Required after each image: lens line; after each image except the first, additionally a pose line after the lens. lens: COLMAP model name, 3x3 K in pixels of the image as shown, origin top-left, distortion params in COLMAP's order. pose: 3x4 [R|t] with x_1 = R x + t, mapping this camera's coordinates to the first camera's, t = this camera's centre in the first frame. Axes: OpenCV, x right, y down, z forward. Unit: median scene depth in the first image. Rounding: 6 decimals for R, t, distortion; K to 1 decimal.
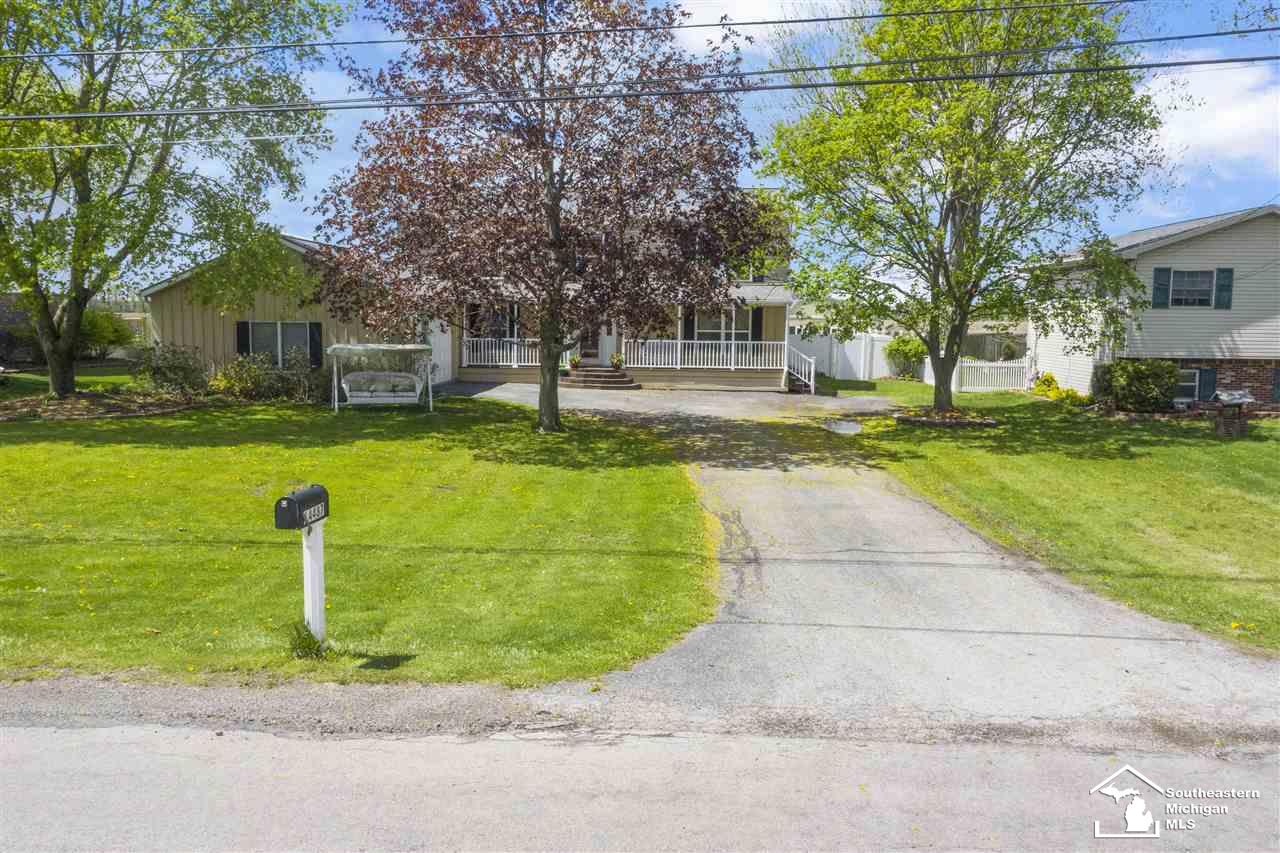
lens RADIAL K [[1057.5, 0, 640.0], [0, 1057.5, 426.5], [0, 0, 1]] dist [0.000055, 0.004413]
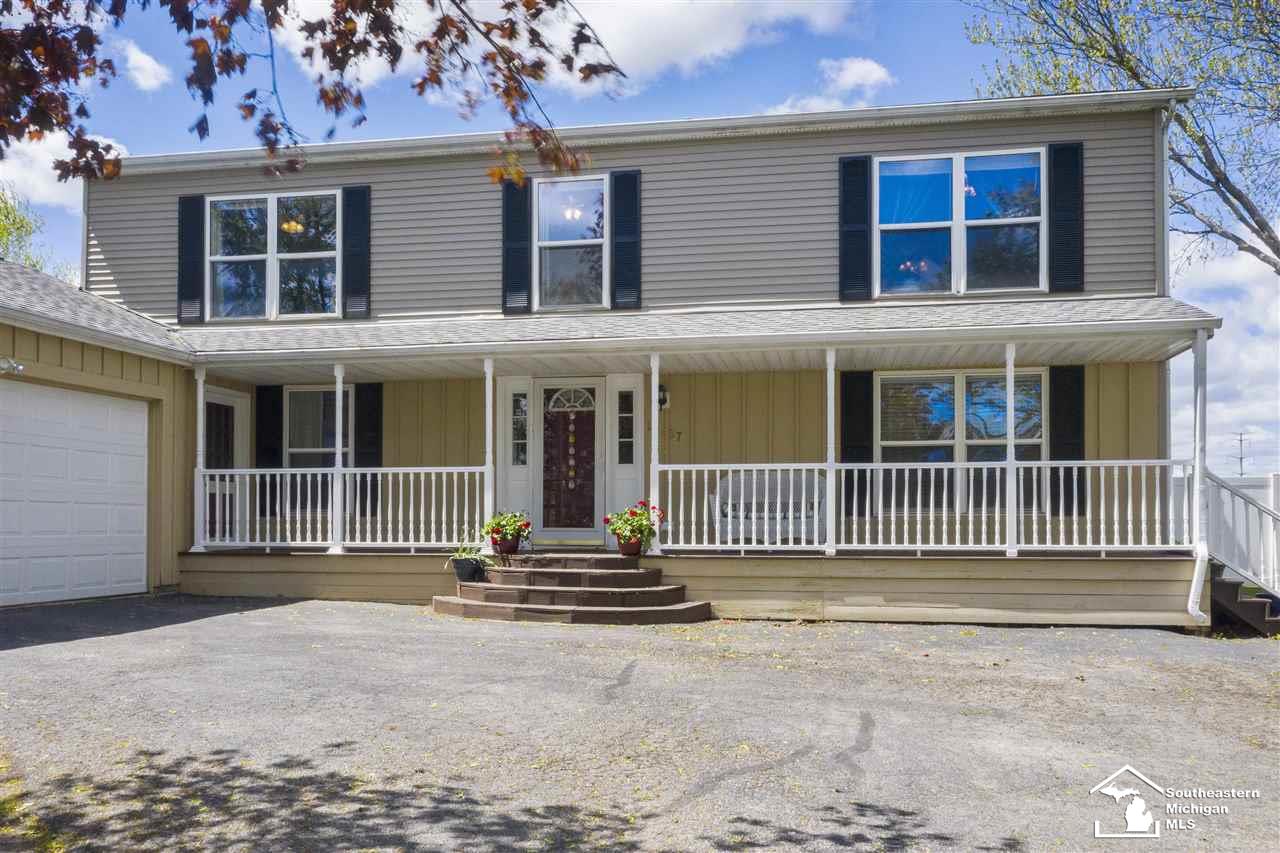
lens RADIAL K [[1057.5, 0, 640.0], [0, 1057.5, 426.5], [0, 0, 1]] dist [0.000055, 0.004413]
pose [[0.997970, -0.013972, -0.062137, 0.000842], [0.001762, 0.981323, -0.192358, -0.055916], [0.063664, 0.191858, 0.979356, 1.219323]]
